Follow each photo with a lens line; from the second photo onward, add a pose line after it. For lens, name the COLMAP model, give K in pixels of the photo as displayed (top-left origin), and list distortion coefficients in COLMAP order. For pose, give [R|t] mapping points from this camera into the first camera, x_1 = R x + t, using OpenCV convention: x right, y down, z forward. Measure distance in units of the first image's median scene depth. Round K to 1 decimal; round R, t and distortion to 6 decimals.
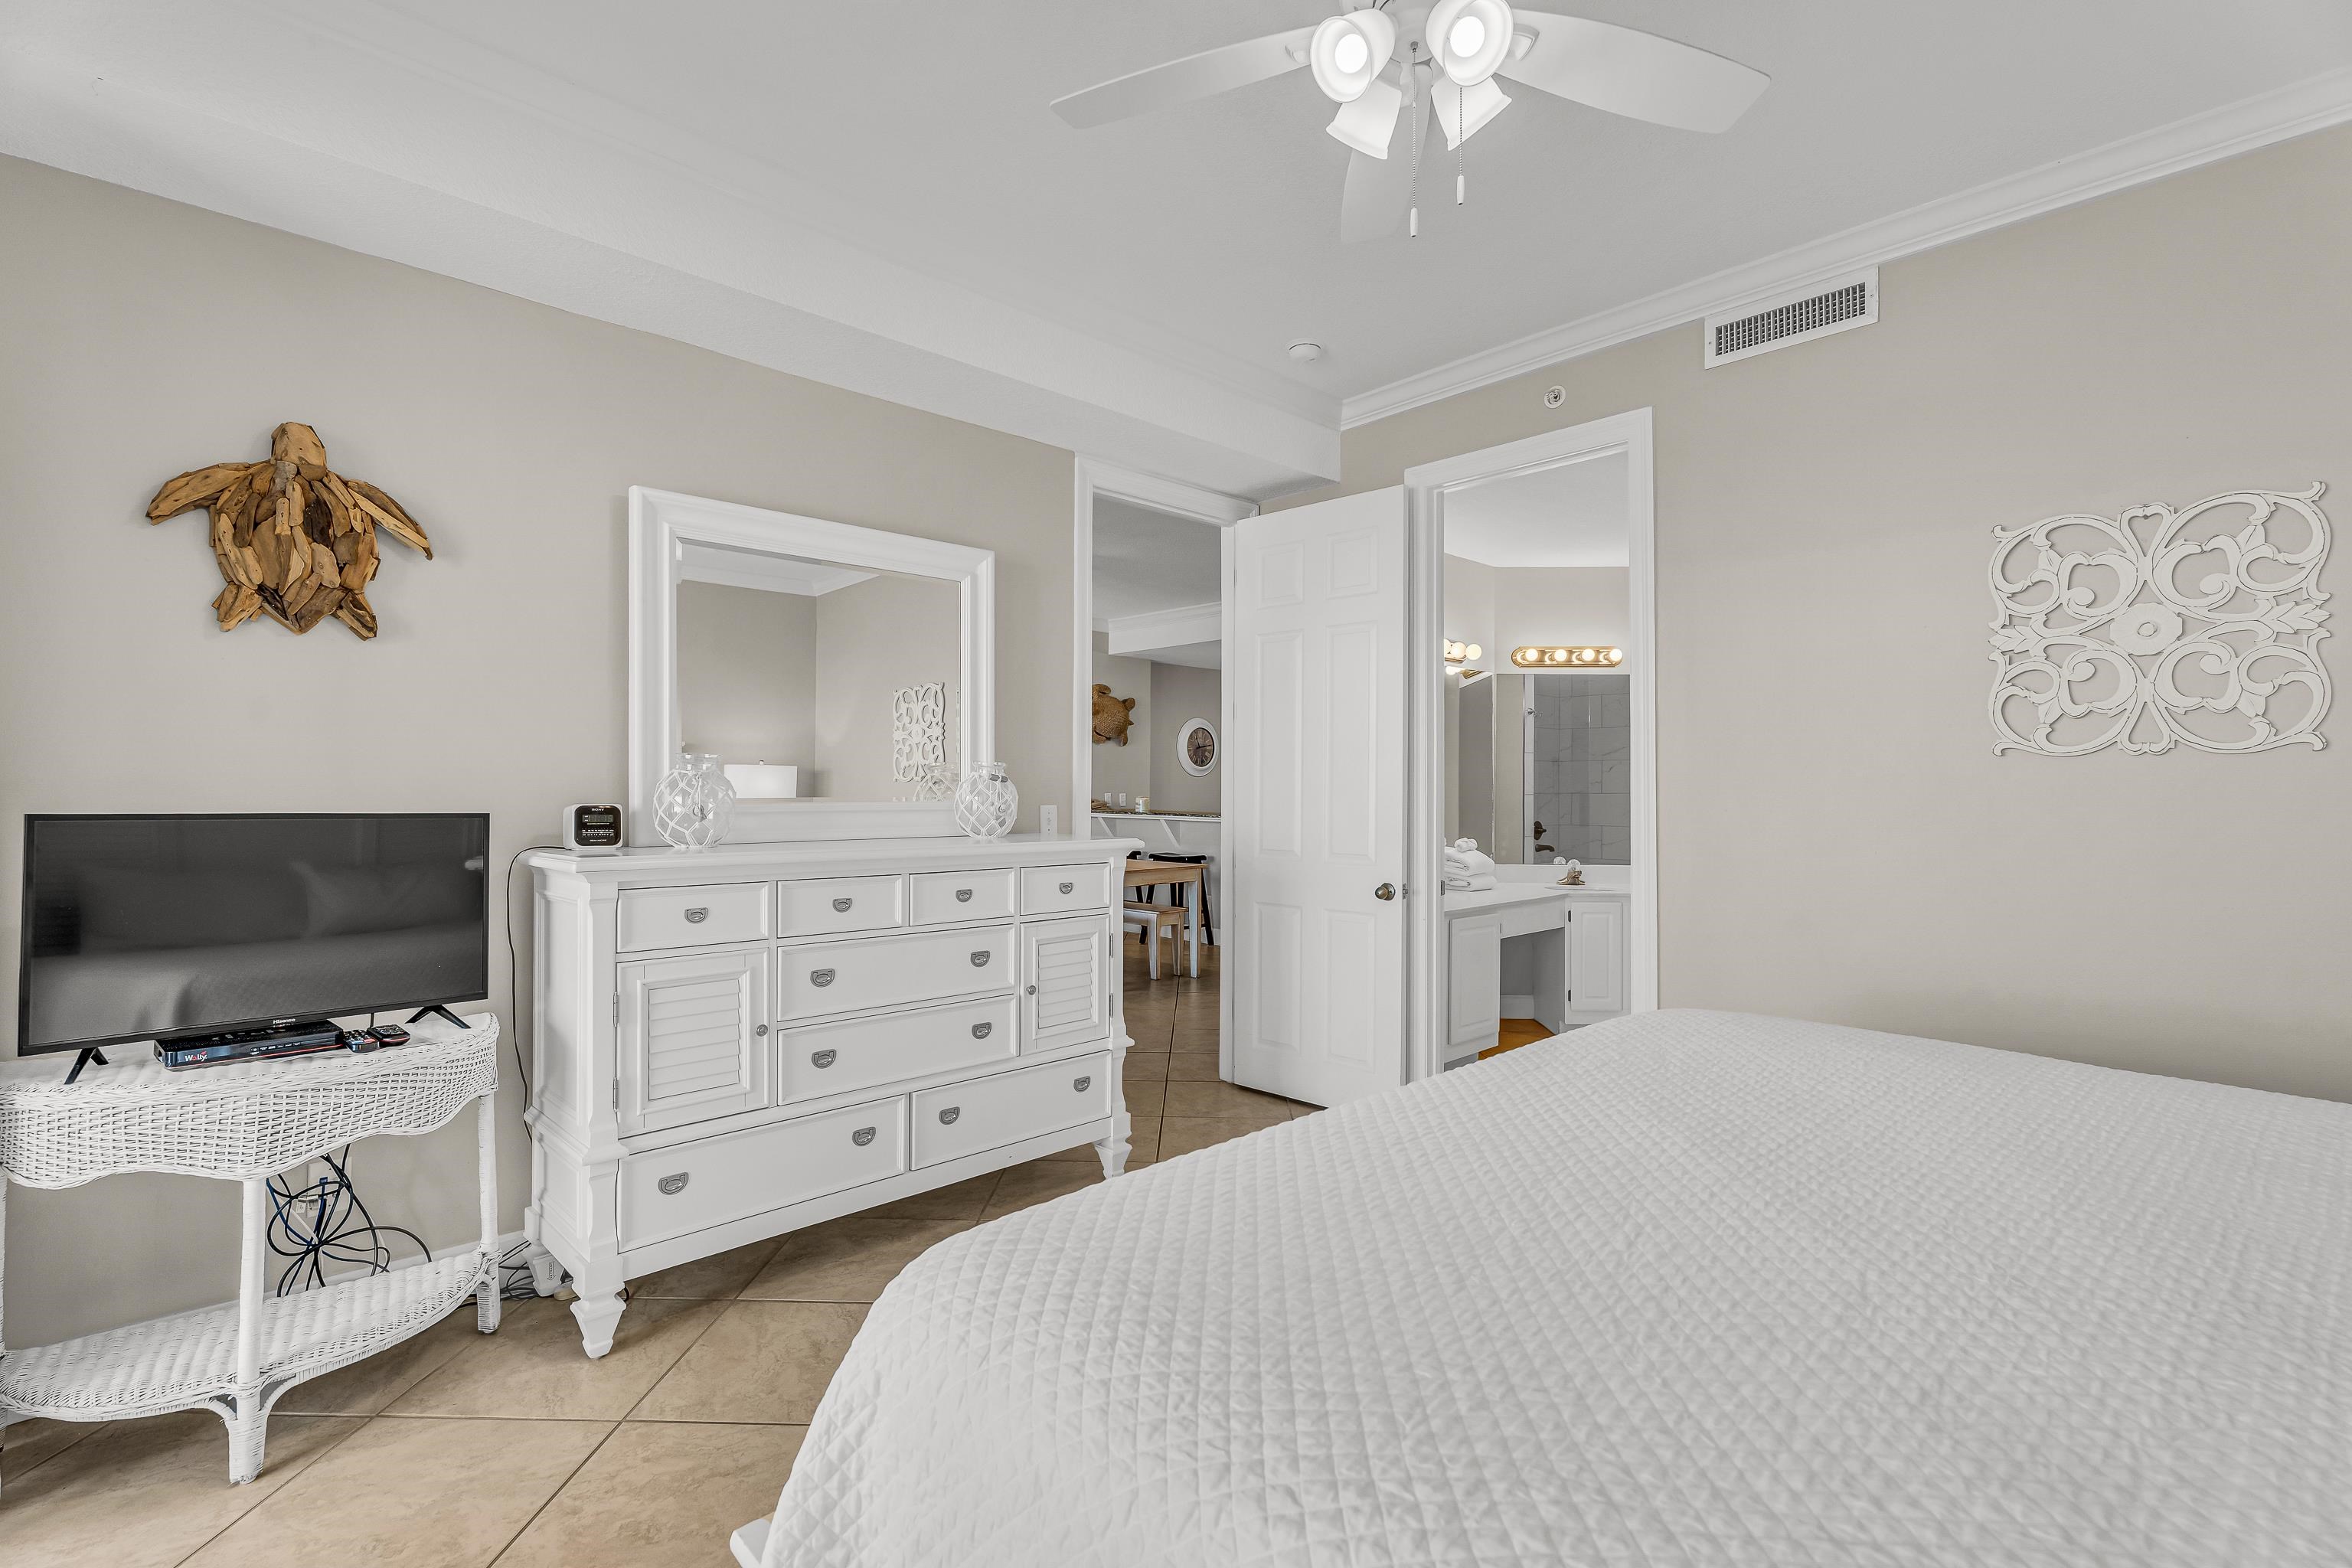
lens RADIAL K [[1060.0, 0, 1176.0], [0, 1060.0, 784.0], [0, 0, 1]] dist [0.000748, 0.000194]
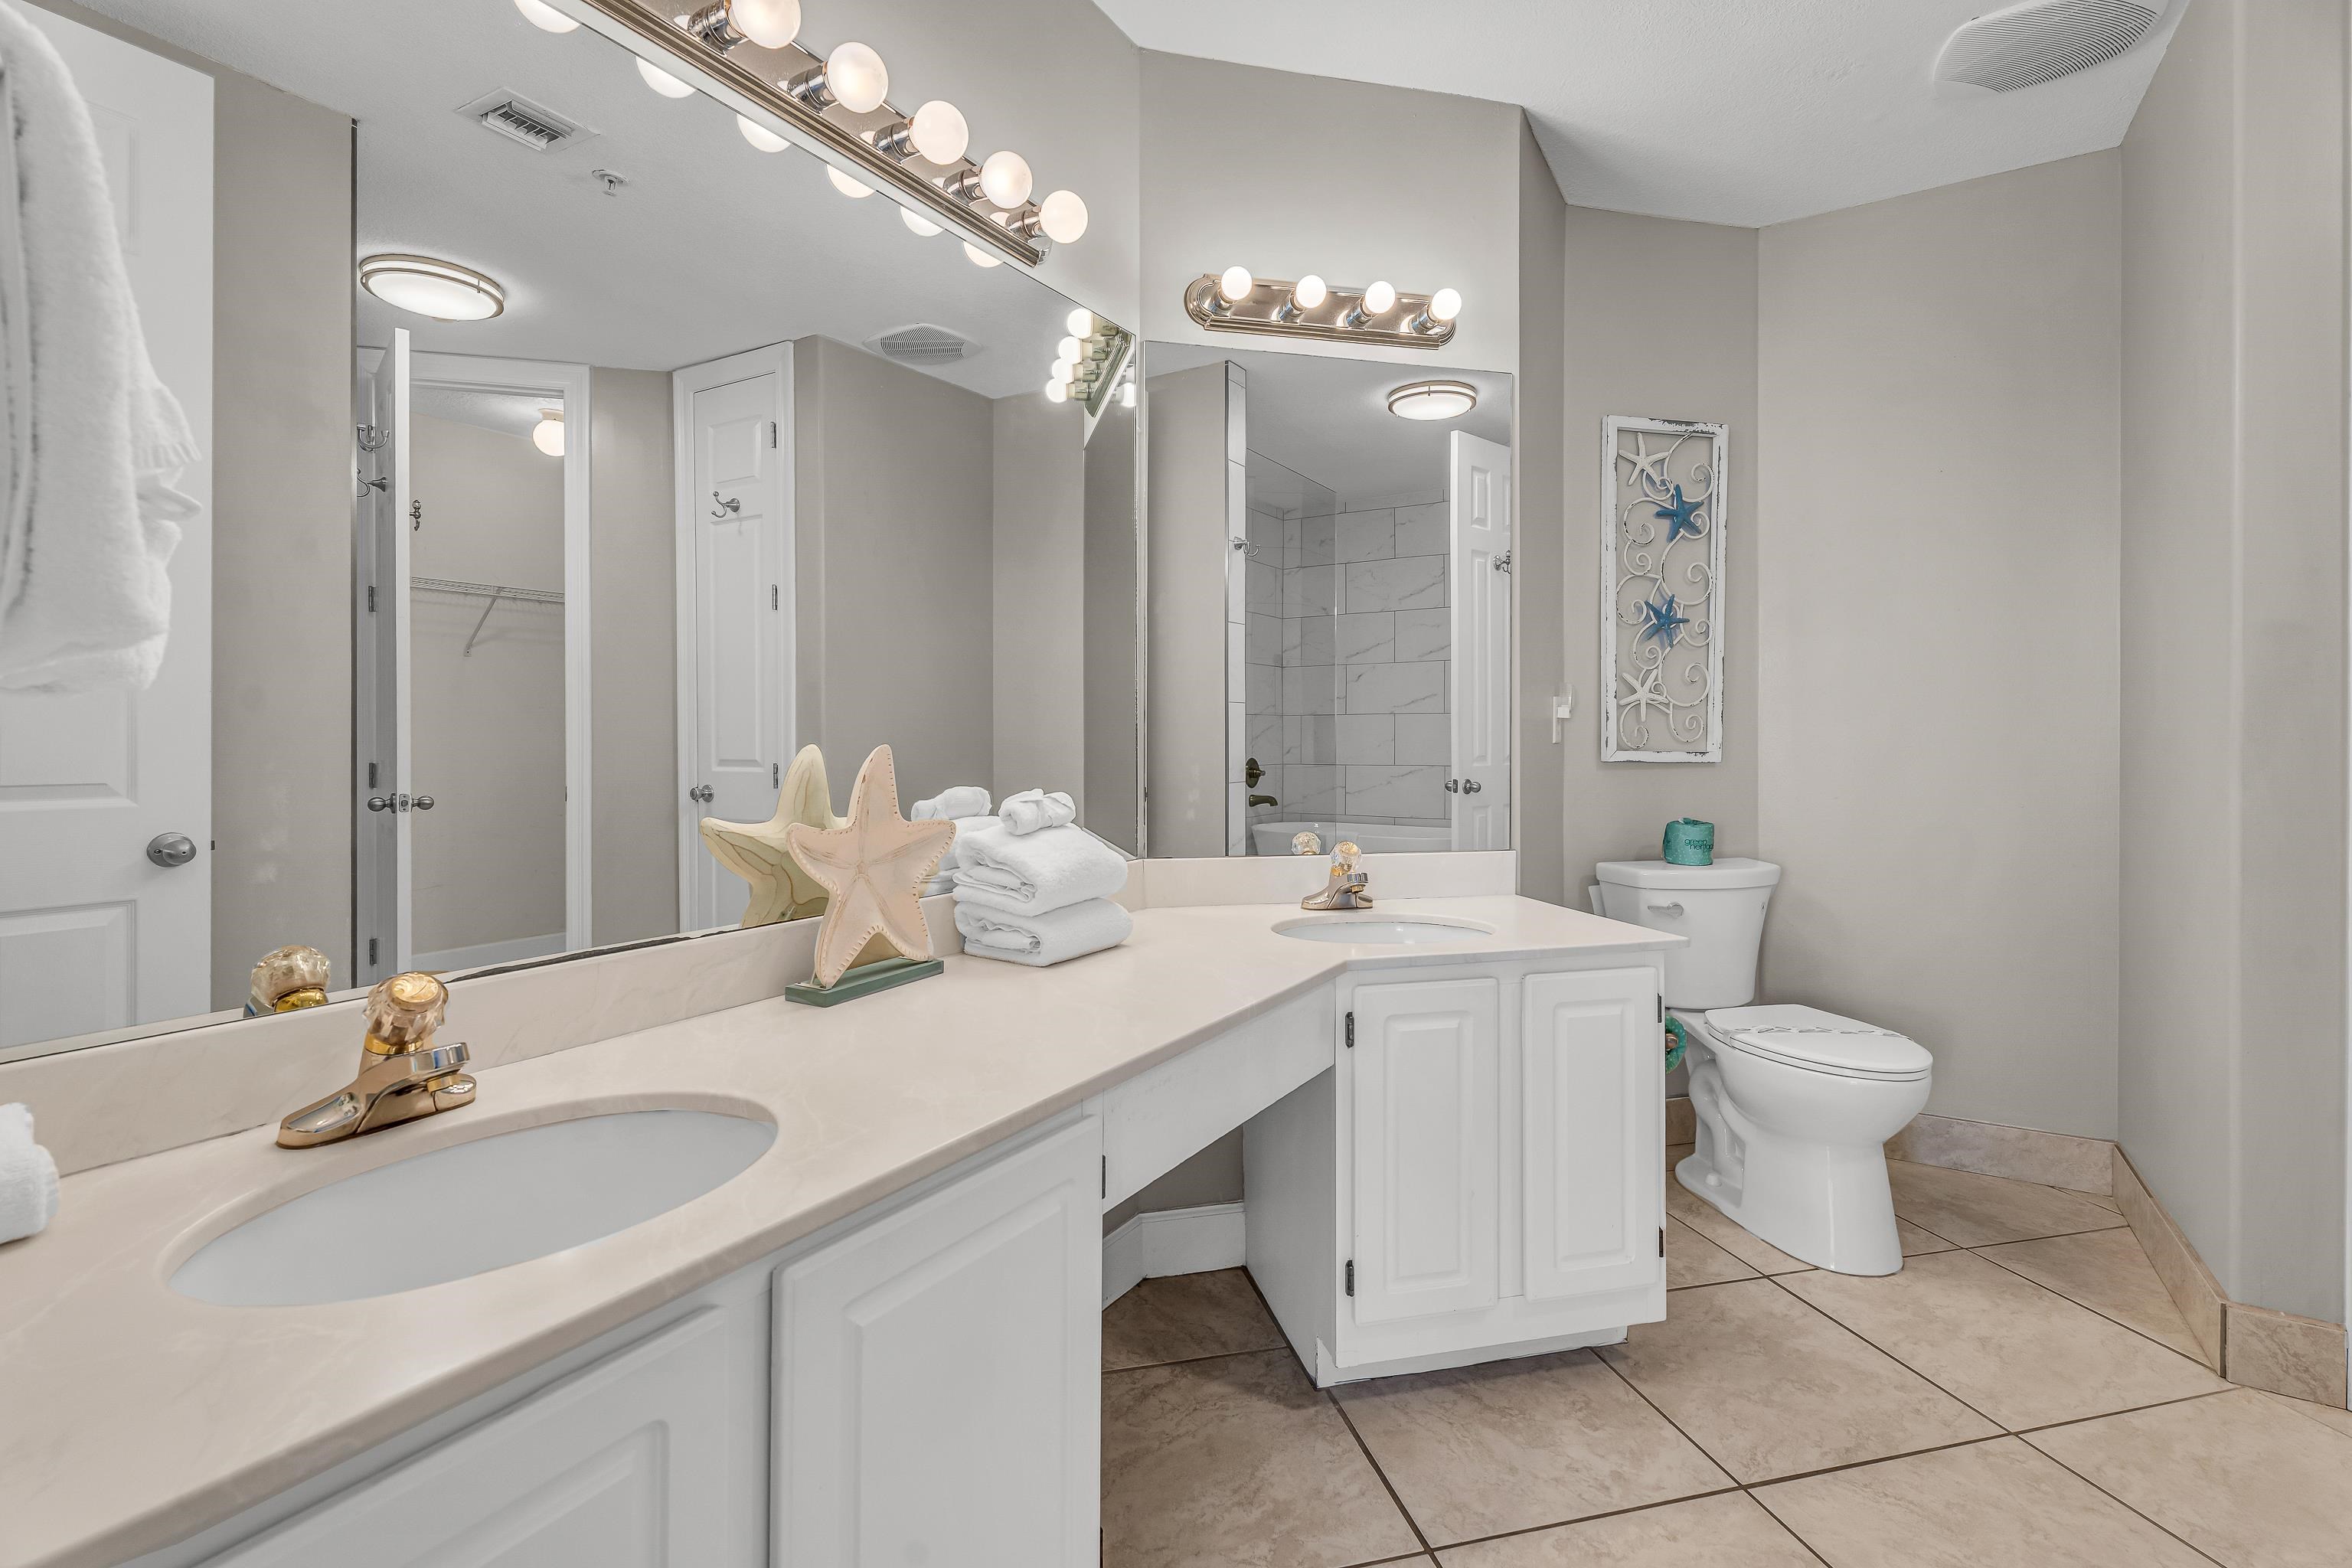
lens RADIAL K [[1068.0, 0, 1175.6], [0, 1068.0, 742.1], [0, 0, 1]] dist [-0.000388, 0.000294]
pose [[0.967147, -0.005294, 0.254164, 0.189966], [0.003778, 0.999972, 0.006455, 0.028669], [-0.254191, -0.005282, 0.967140, 0.556391]]
